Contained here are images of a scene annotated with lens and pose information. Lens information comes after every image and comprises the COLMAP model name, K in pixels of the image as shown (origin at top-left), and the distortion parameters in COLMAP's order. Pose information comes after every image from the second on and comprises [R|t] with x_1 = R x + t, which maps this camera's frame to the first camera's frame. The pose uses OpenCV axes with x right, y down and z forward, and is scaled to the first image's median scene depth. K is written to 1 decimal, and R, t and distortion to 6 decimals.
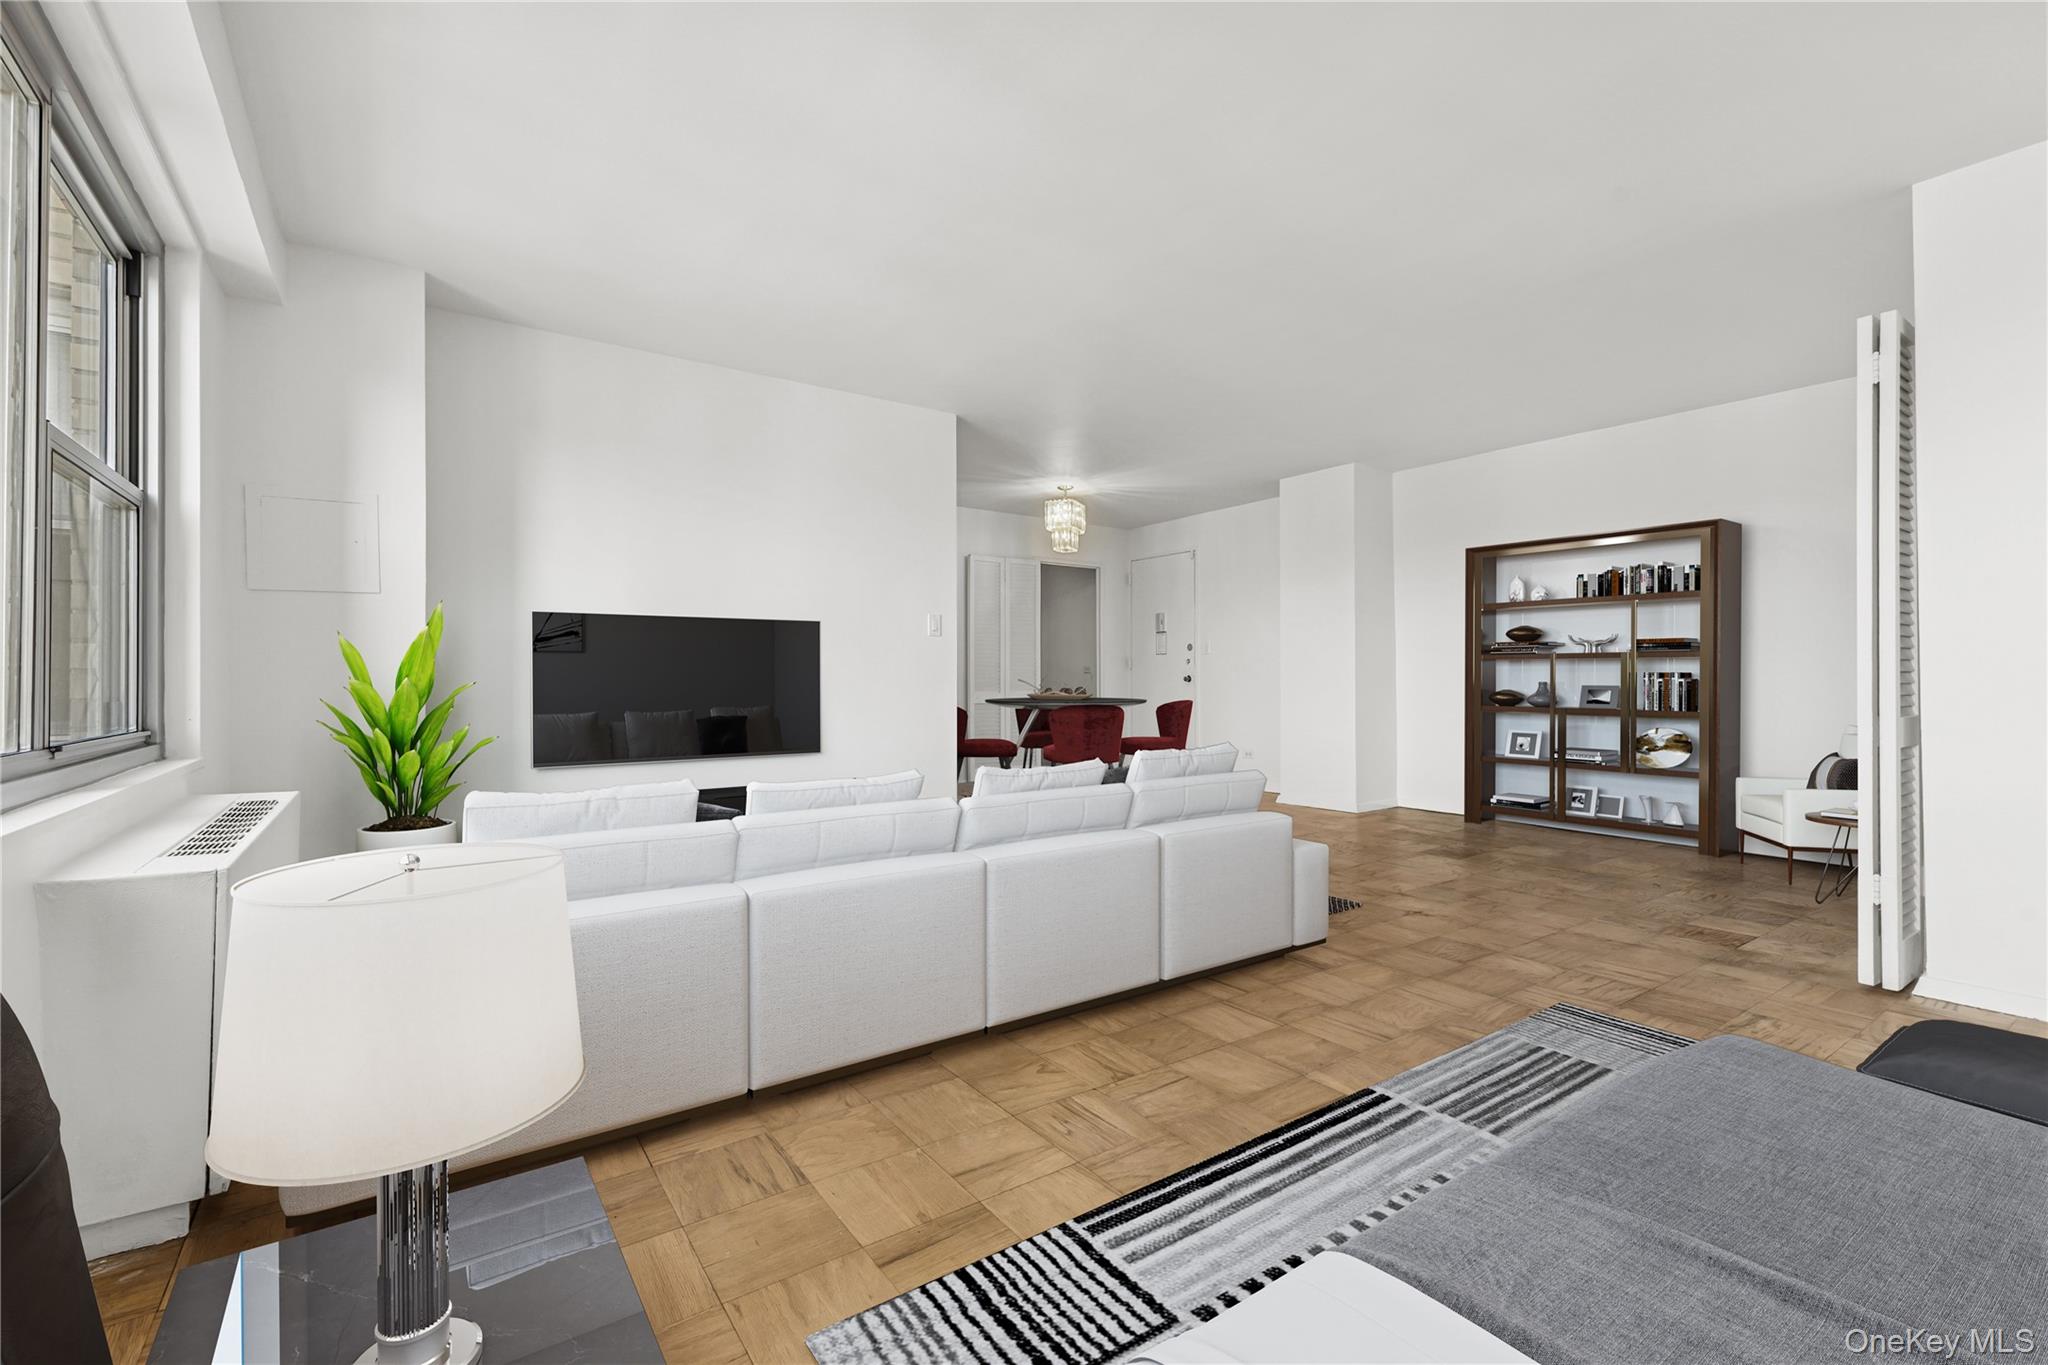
lens RADIAL K [[890.7, 0, 1024.0], [0, 890.7, 682.5], [0, 0, 1]] dist [-0.001263, -0.000154]
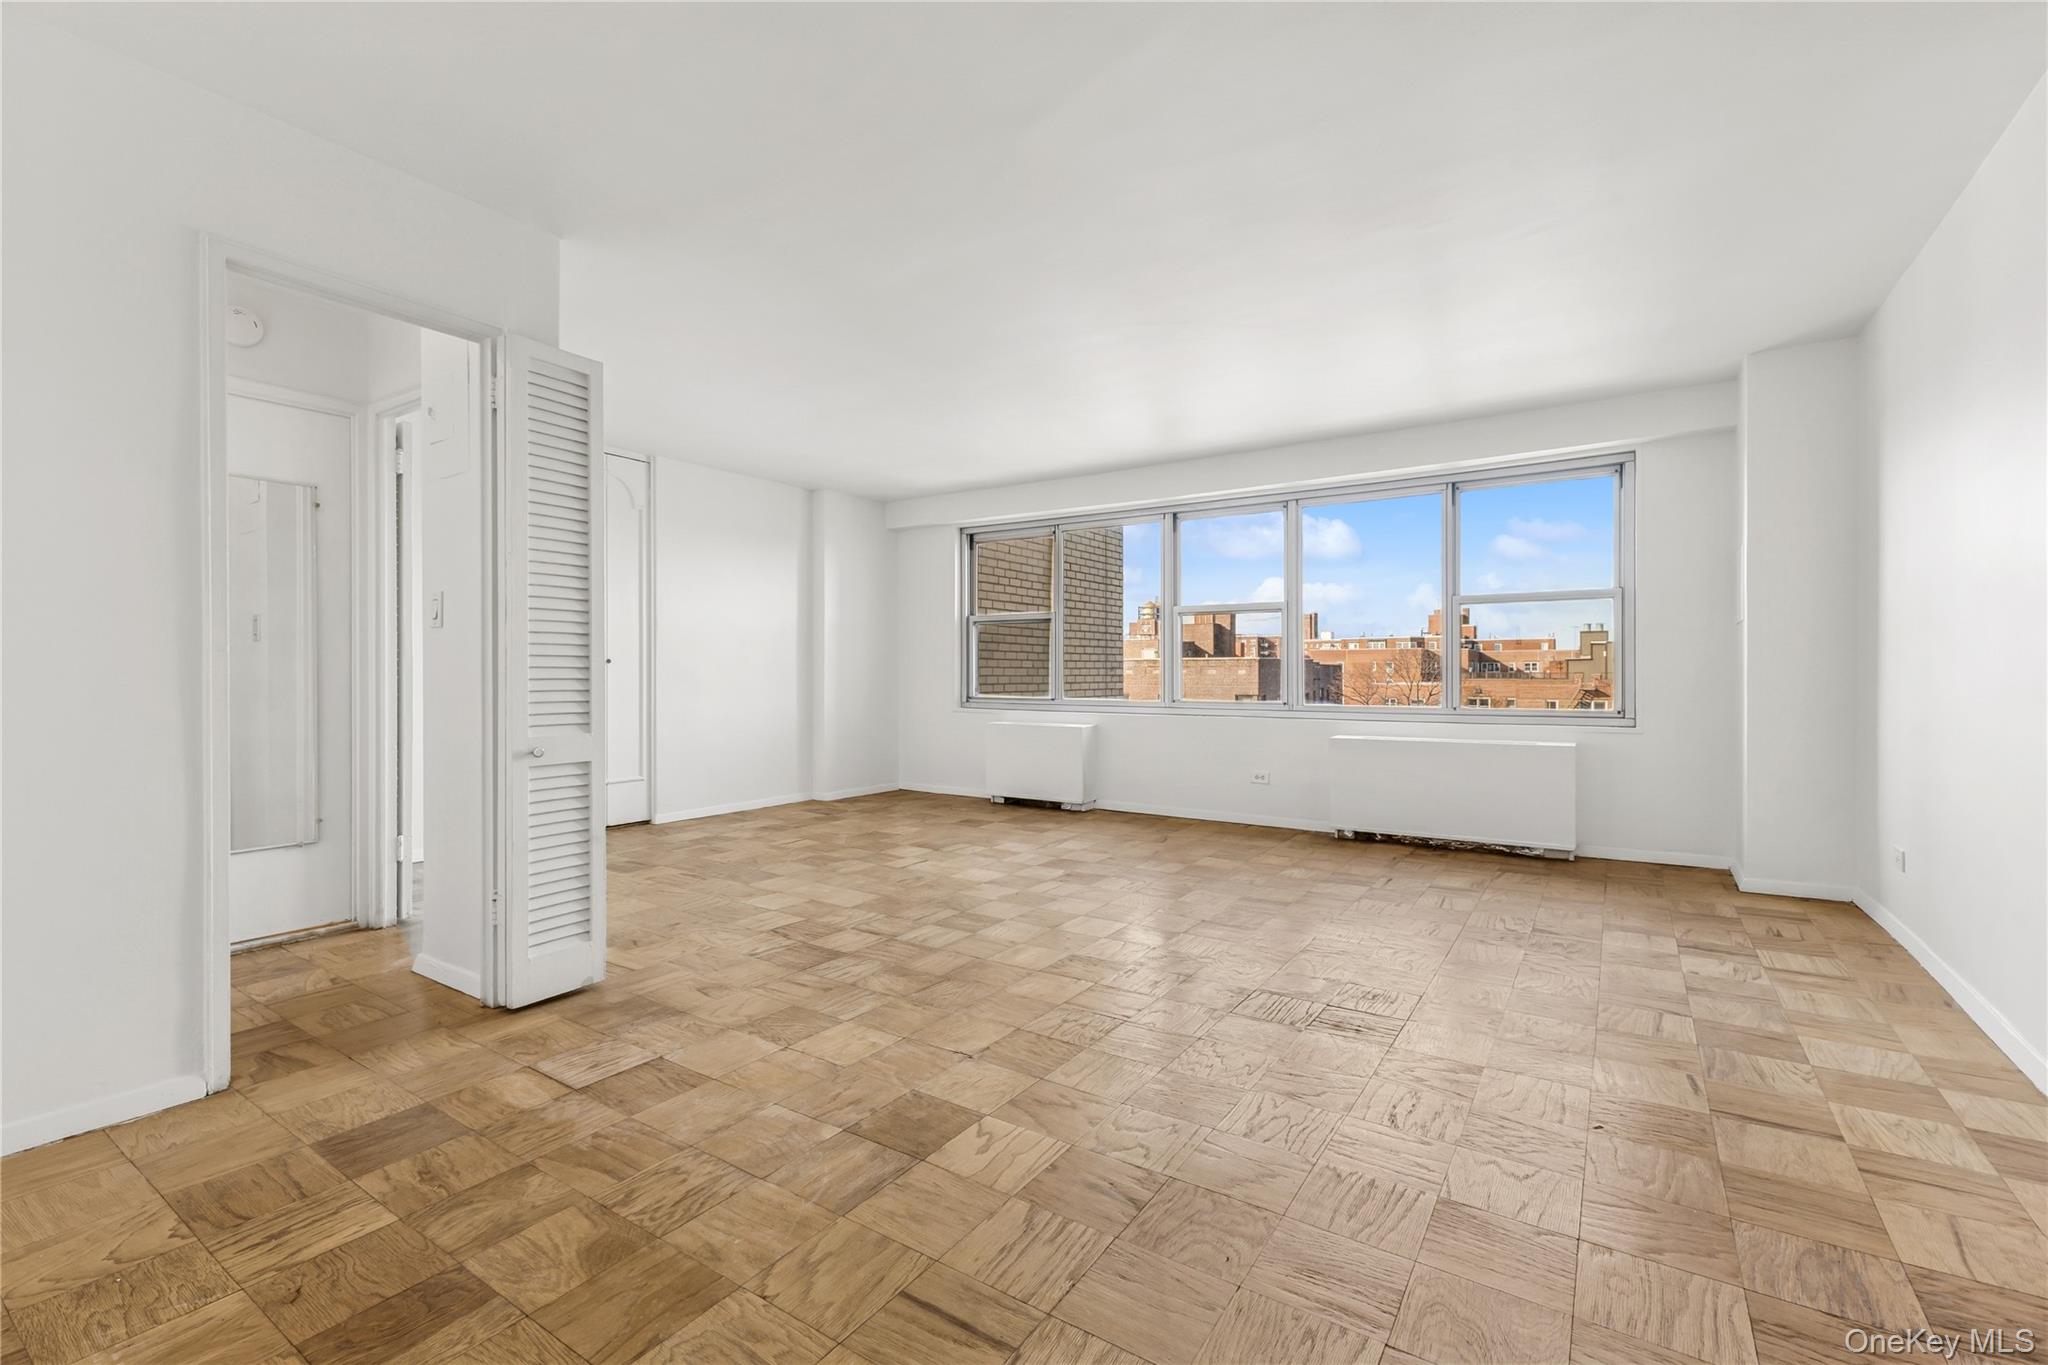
lens RADIAL K [[890.7, 0, 1024.0], [0, 890.7, 682.5], [0, 0, 1]] dist [-0.001263, -0.000154]
pose [[-0.933515, 0.001910, -0.358532, 0.811591], [0.001619, 0.999998, 0.001110, -0.018320], [0.358534, 0.000455, -0.933517, 2.062898]]
